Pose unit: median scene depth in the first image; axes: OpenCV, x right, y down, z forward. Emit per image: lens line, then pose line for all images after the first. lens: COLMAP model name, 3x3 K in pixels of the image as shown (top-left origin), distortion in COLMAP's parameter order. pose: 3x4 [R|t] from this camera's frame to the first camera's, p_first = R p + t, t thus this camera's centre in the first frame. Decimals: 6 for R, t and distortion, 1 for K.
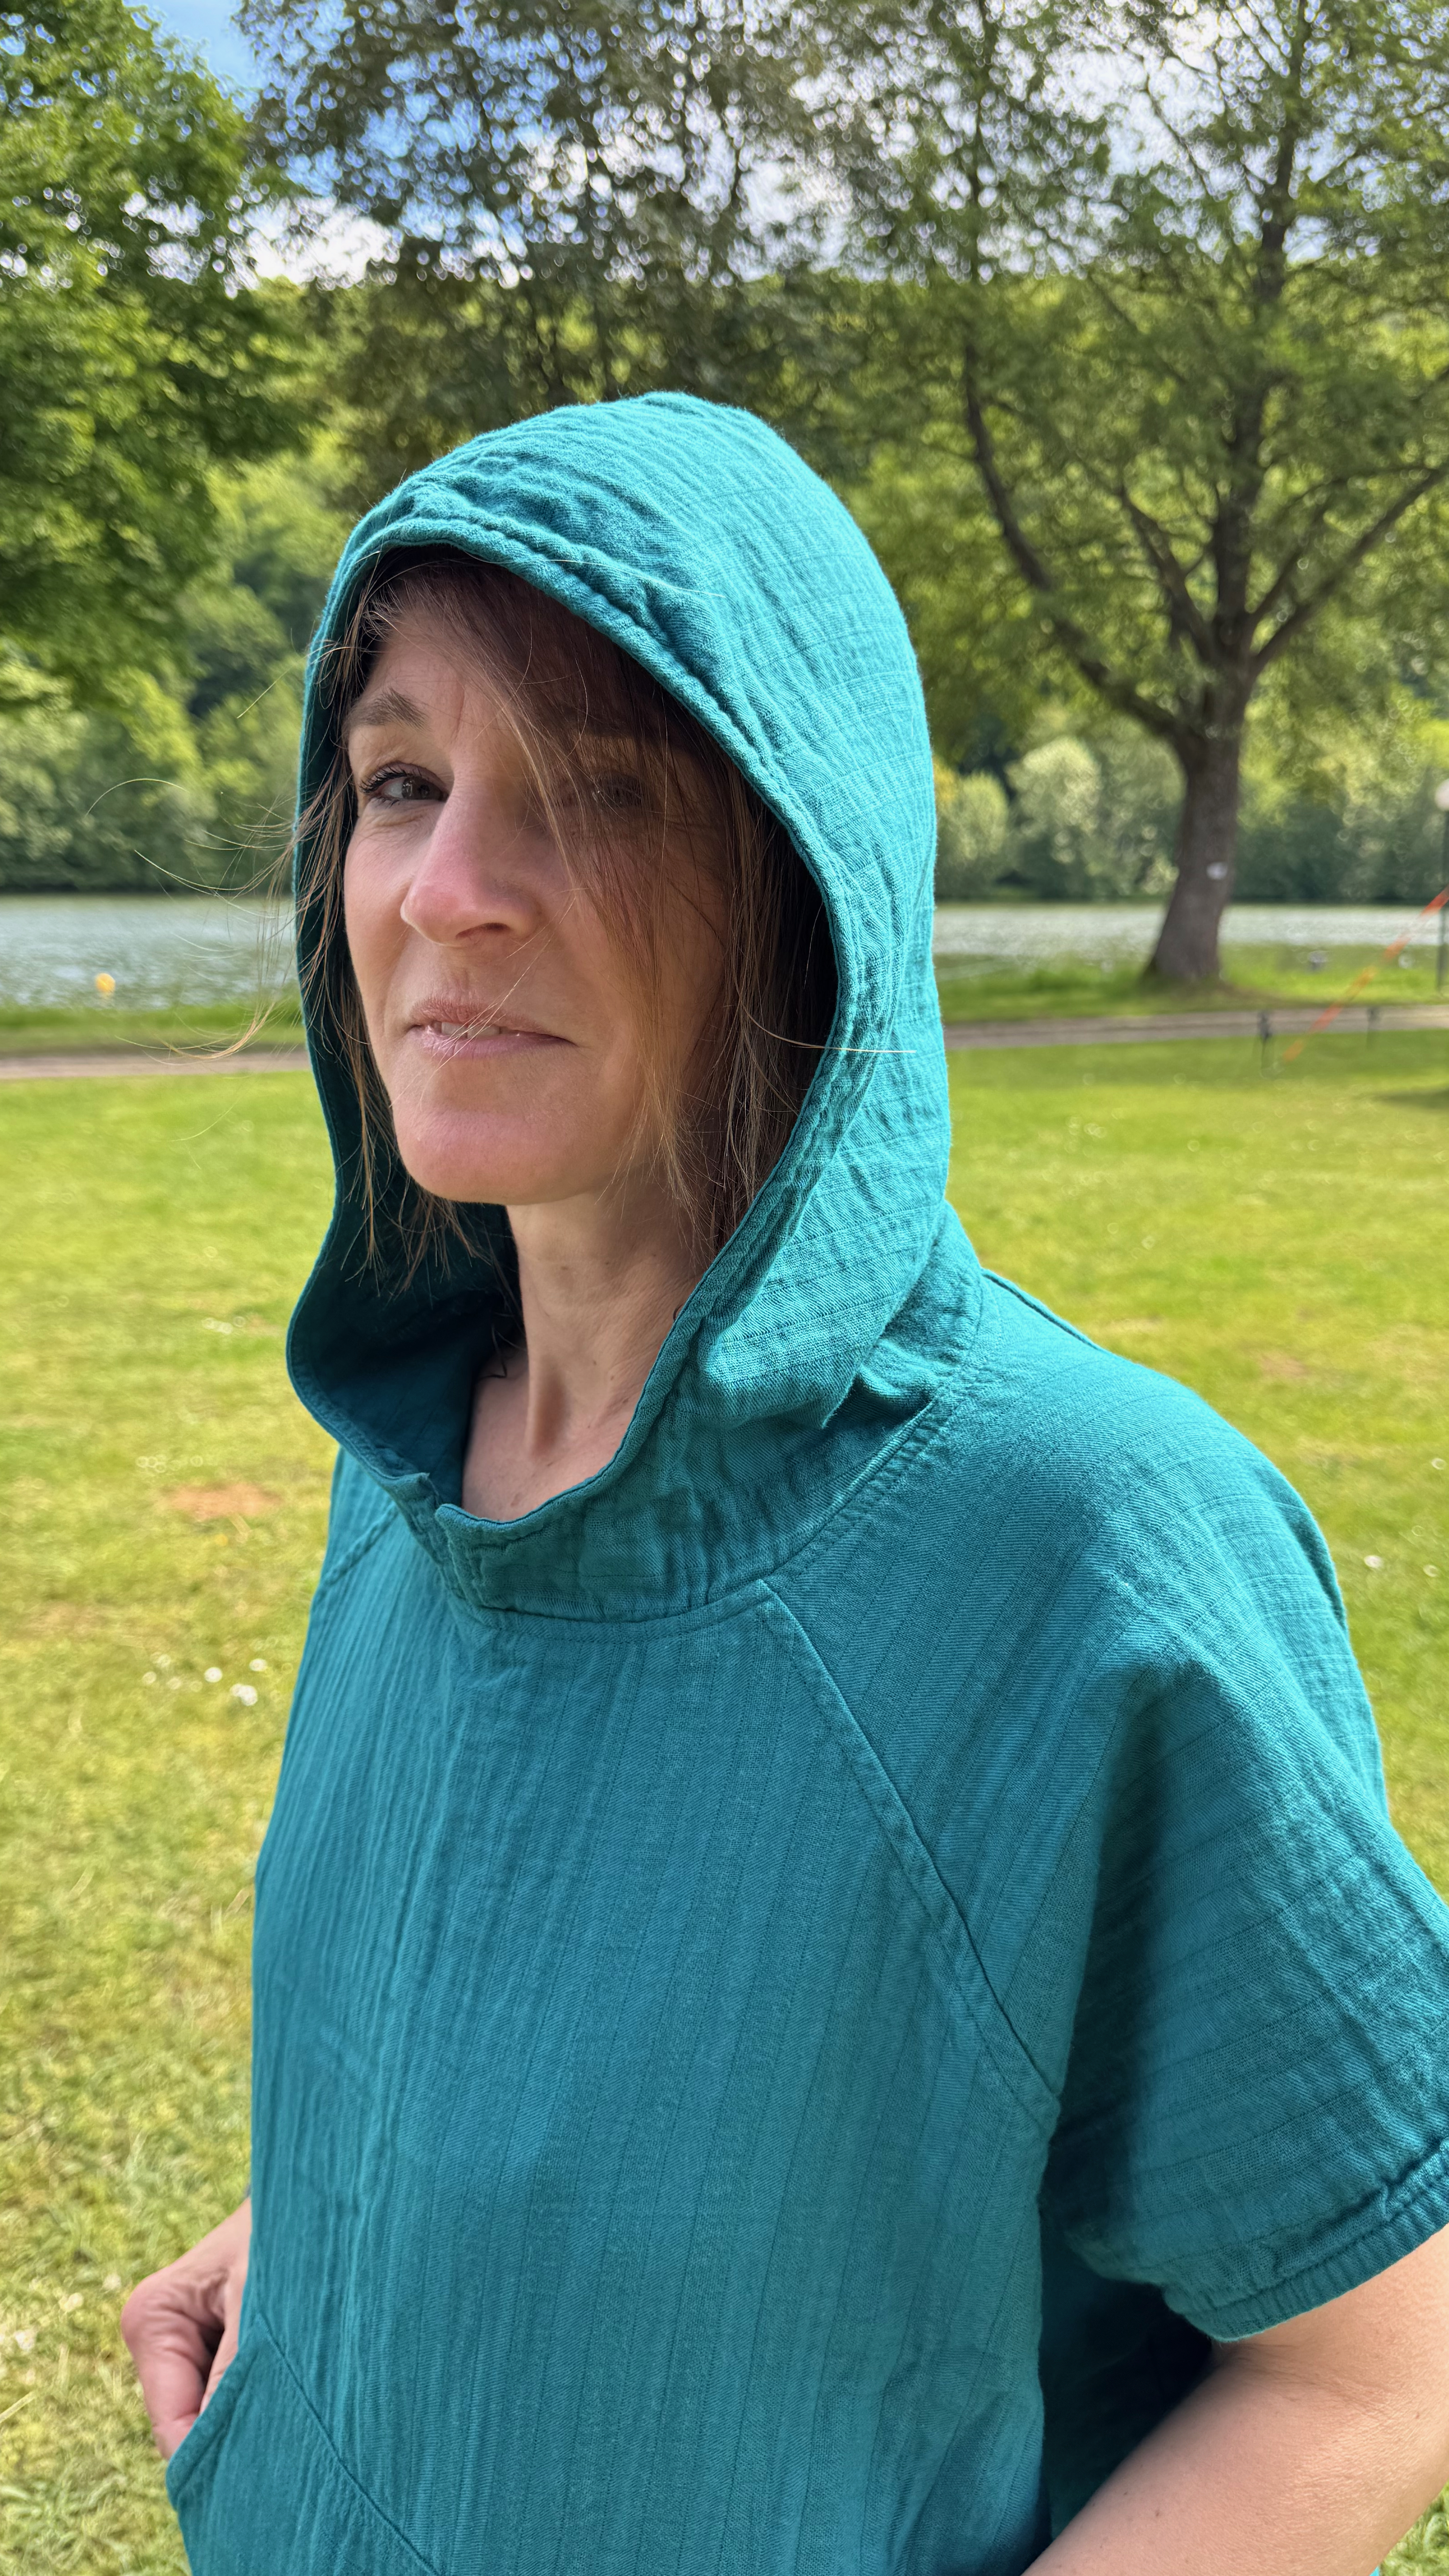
lens RADIAL K [[1838.6, 0, 715.6], [0, 1838.6, 1301.1], [0, 0, 1]] dist [0.055934, -0.070136]
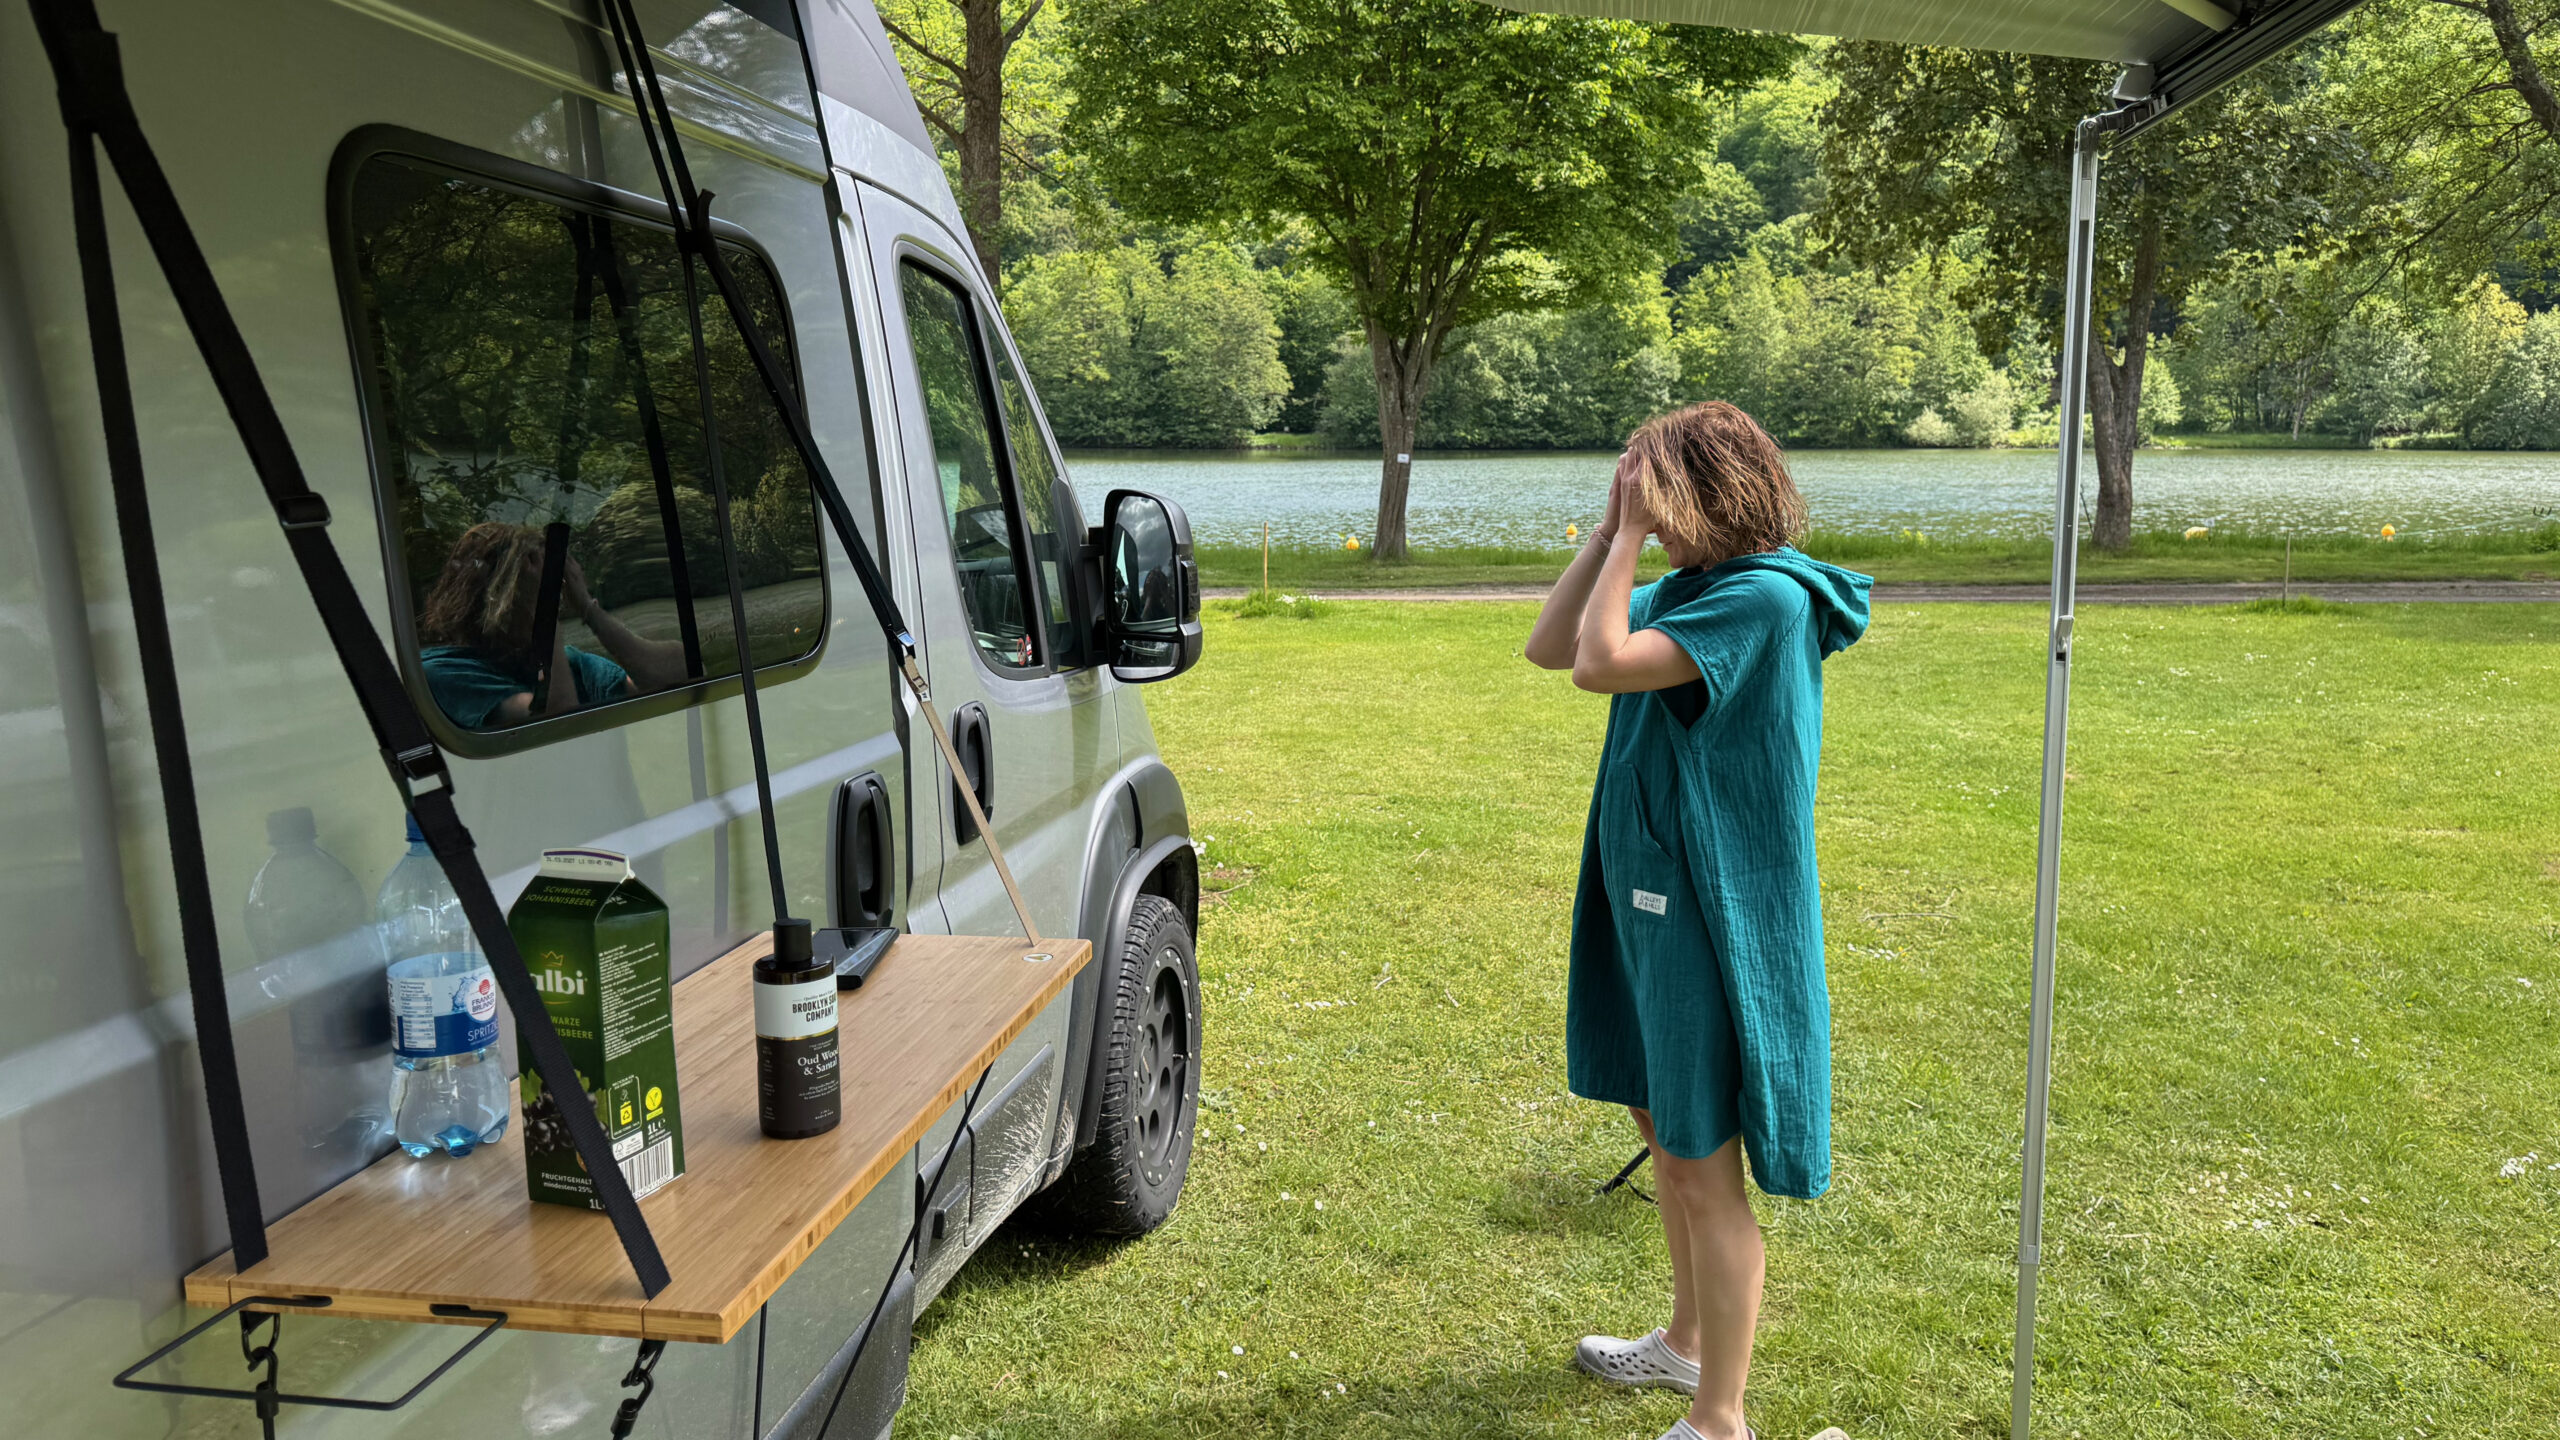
lens RADIAL K [[1805.6, 0, 1280.0], [0, 1805.6, 720.0], [0, 0, 1]] dist [0.143525, -0.267279]
pose [[0.891790, 0.062767, -0.448075, 0.034387], [-0.093295, 0.994558, -0.046363, 0.023890], [0.442727, 0.083149, 0.892793, -0.125276]]
